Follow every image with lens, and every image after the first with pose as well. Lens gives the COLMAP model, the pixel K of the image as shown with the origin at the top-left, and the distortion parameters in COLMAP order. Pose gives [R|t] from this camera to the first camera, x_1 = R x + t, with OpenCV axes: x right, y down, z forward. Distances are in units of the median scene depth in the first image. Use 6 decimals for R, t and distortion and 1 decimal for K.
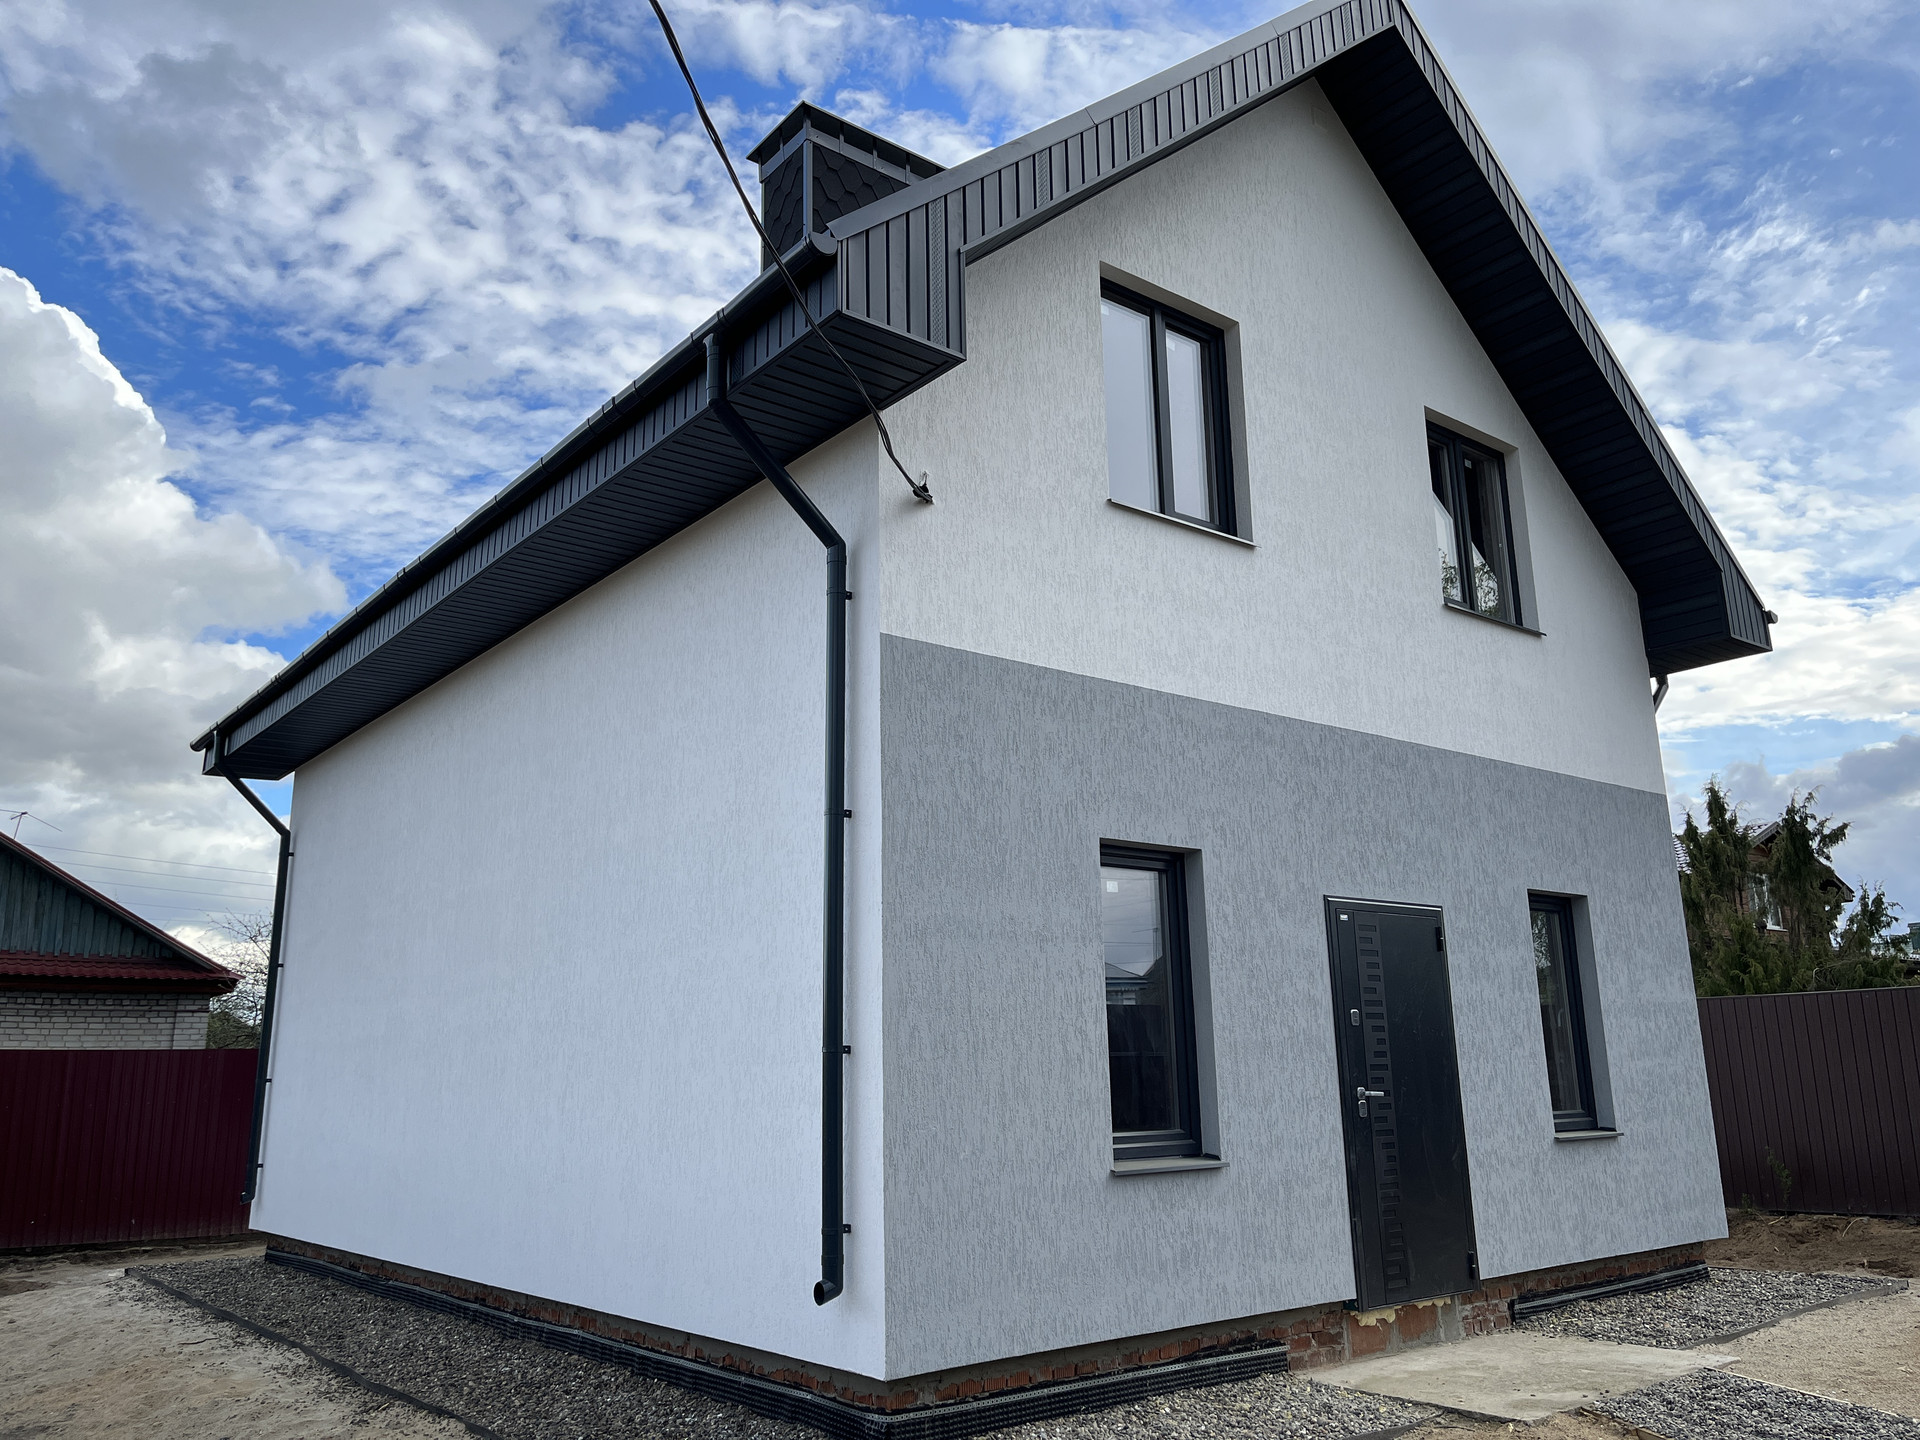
lens RADIAL K [[1441.6, 0, 971.0], [0, 1441.6, 746.9], [0, 0, 1]] dist [0.049312, -0.004118]
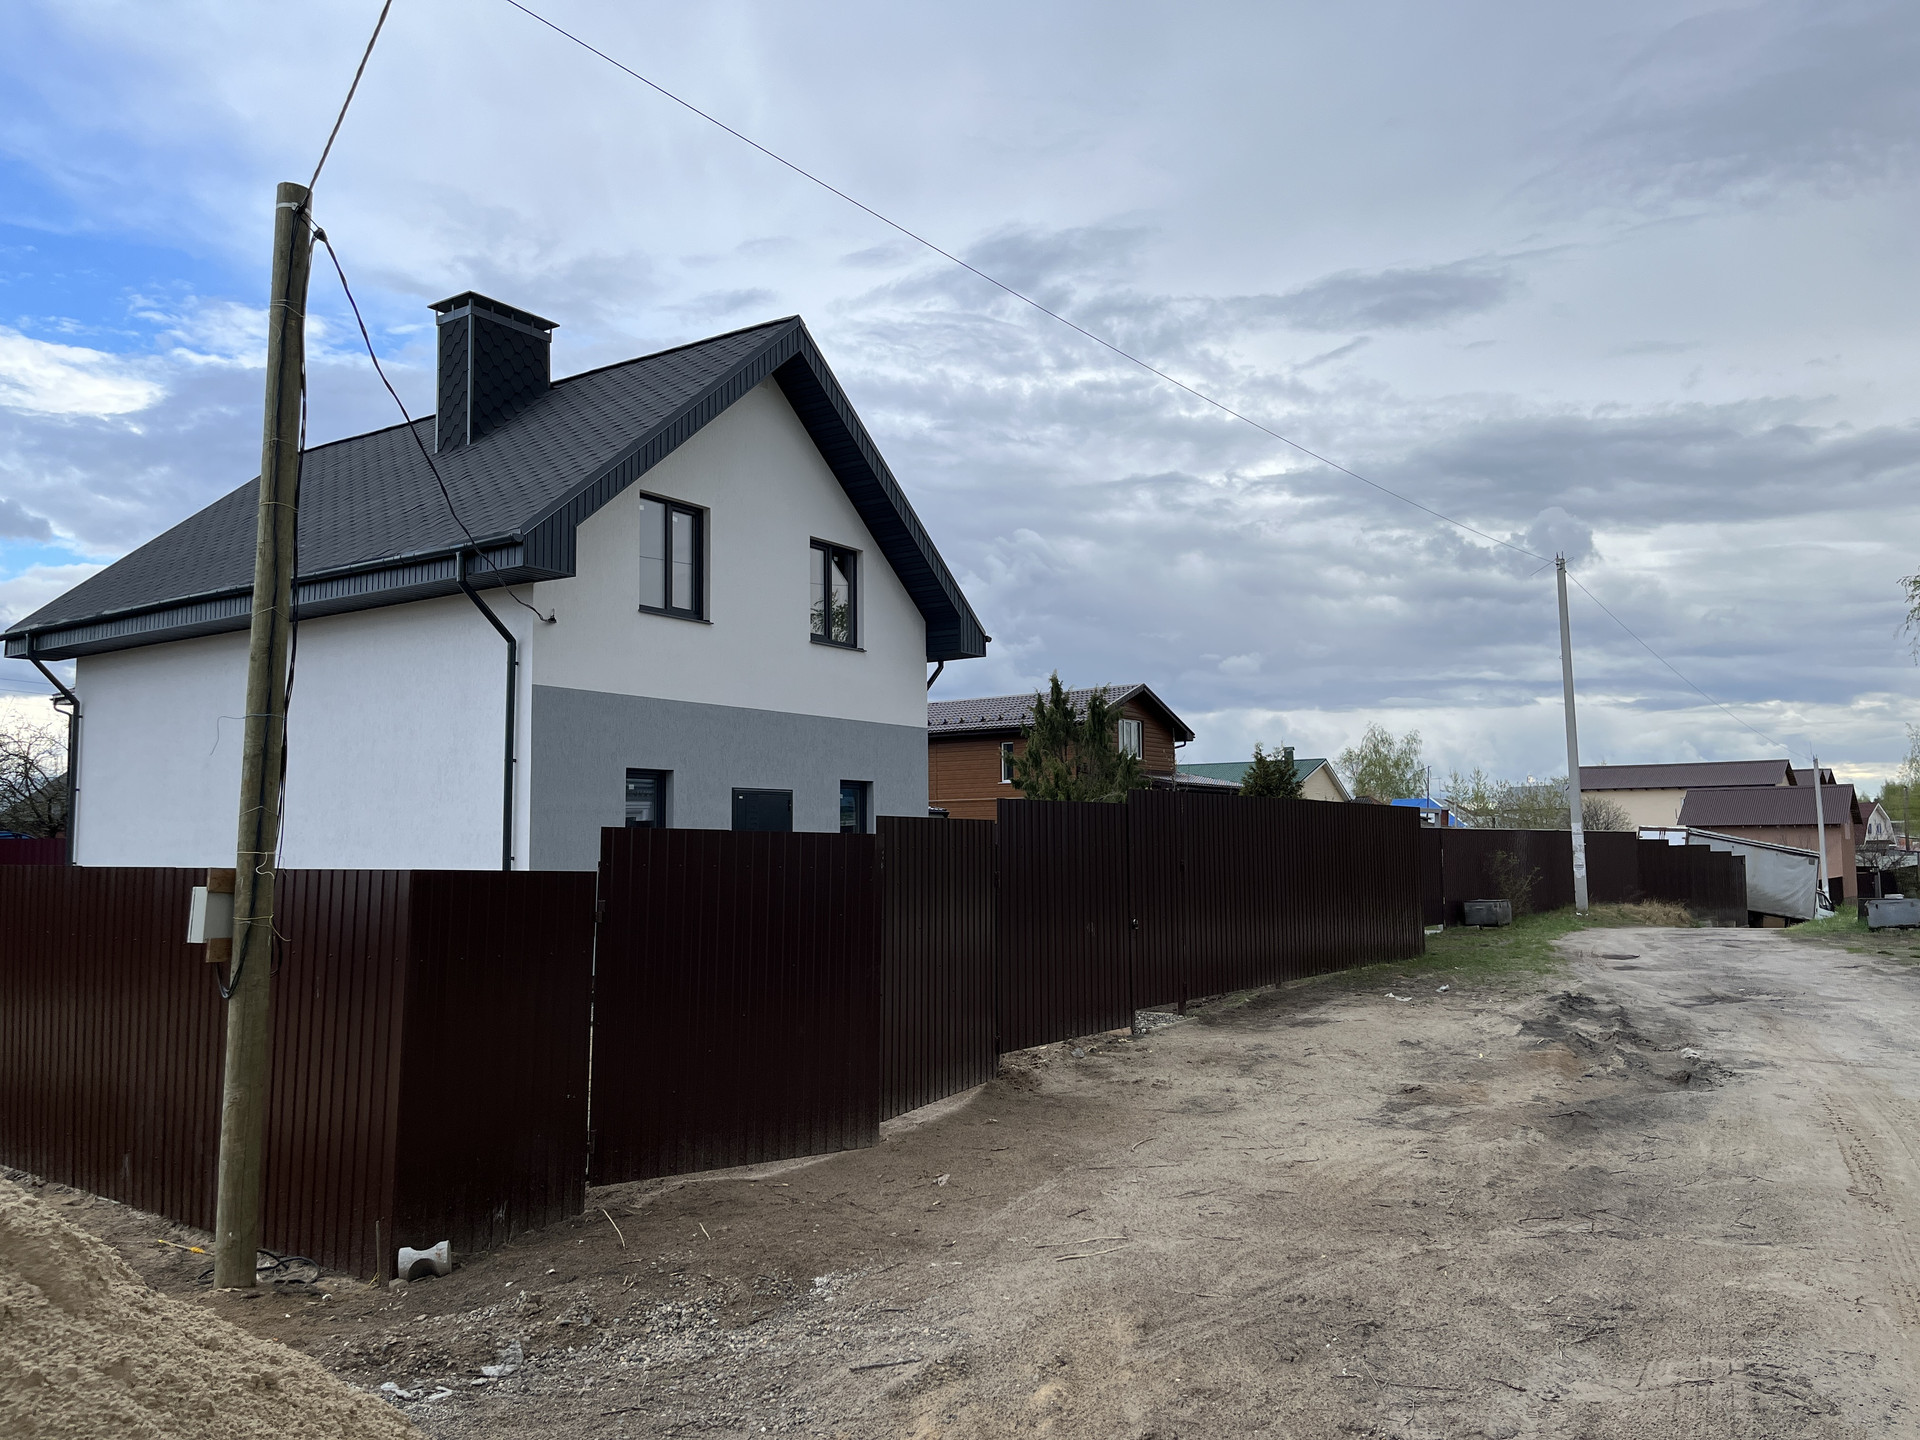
lens RADIAL K [[1441.6, 0, 971.0], [0, 1441.6, 746.9], [0, 0, 1]] dist [0.049312, -0.004118]
pose [[0.954449, 0.035844, 0.296213, -0.058955], [-0.080336, 0.986968, 0.139427, -0.283791], [-0.287355, -0.156873, 0.944890, -1.126028]]
